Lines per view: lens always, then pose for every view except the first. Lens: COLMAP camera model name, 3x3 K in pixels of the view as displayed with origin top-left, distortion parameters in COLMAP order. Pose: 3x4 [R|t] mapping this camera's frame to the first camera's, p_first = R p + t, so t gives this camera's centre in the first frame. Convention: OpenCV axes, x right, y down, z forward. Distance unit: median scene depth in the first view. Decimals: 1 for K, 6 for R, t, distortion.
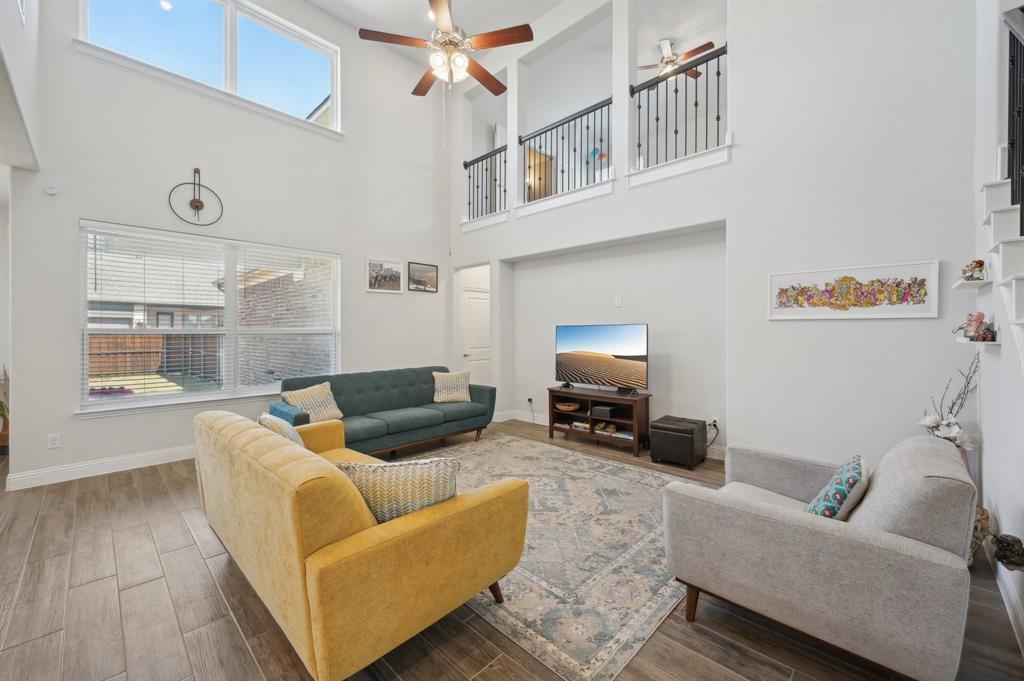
lens RADIAL K [[407.4, 0, 514.8], [0, 407.4, 331.5], [0, 0, 1]] dist [0.000791, -0.000008]
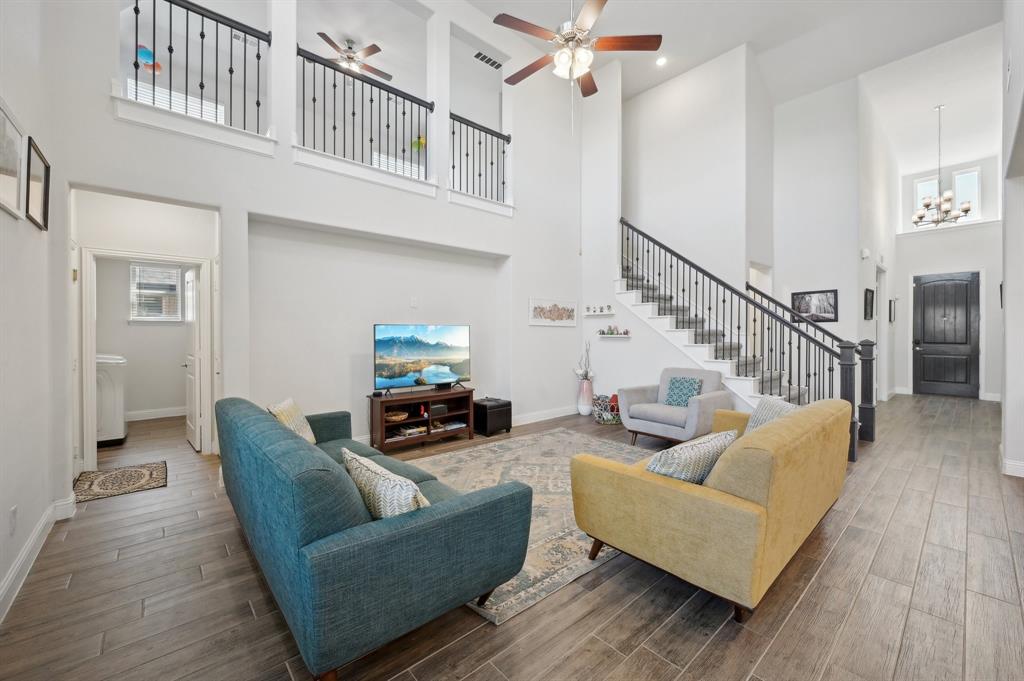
lens RADIAL K [[405.6, 0, 511.9], [0, 405.6, 336.3], [0, 0, 1]] dist [-0.009087, -0.000003]
pose [[0.087756, -0.006815, 0.996119, -0.921085], [-0.002392, 0.999972, 0.007052, 0.004660], [-0.996139, -0.003001, 0.087737, 0.852132]]
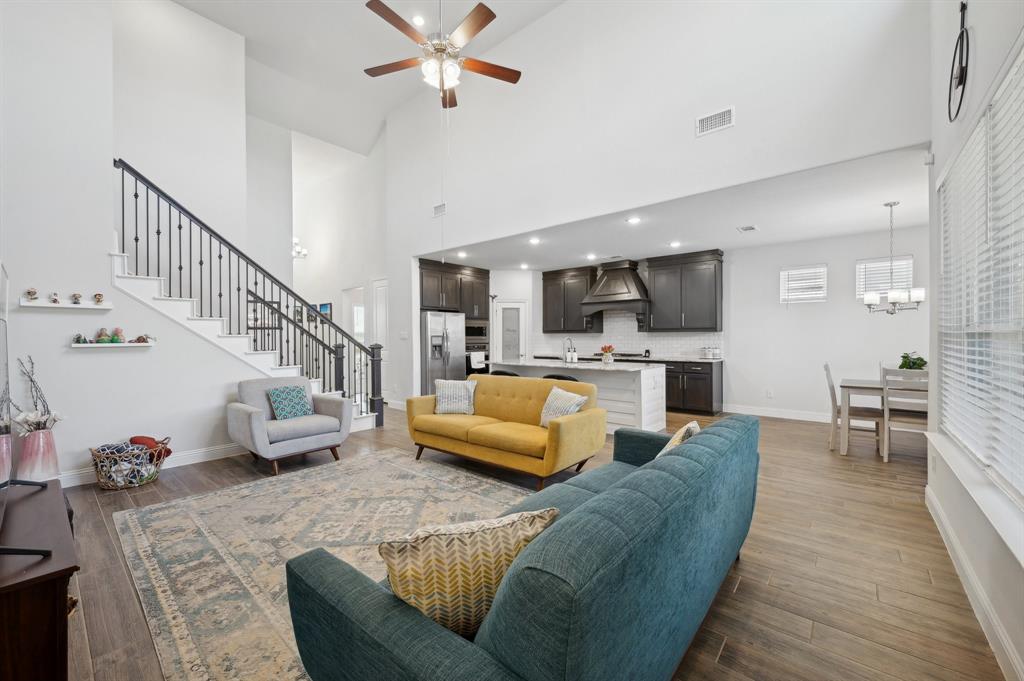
lens RADIAL K [[401.9, 0, 517.0], [0, 401.9, 340.0], [0, 0, 1]] dist [0.003014, 0.000320]
pose [[-0.997617, 0.005784, -0.068755, -0.218253], [0.005529, 0.999977, 0.003900, 0.003465], [0.068776, 0.003510, -0.997626, 1.623191]]
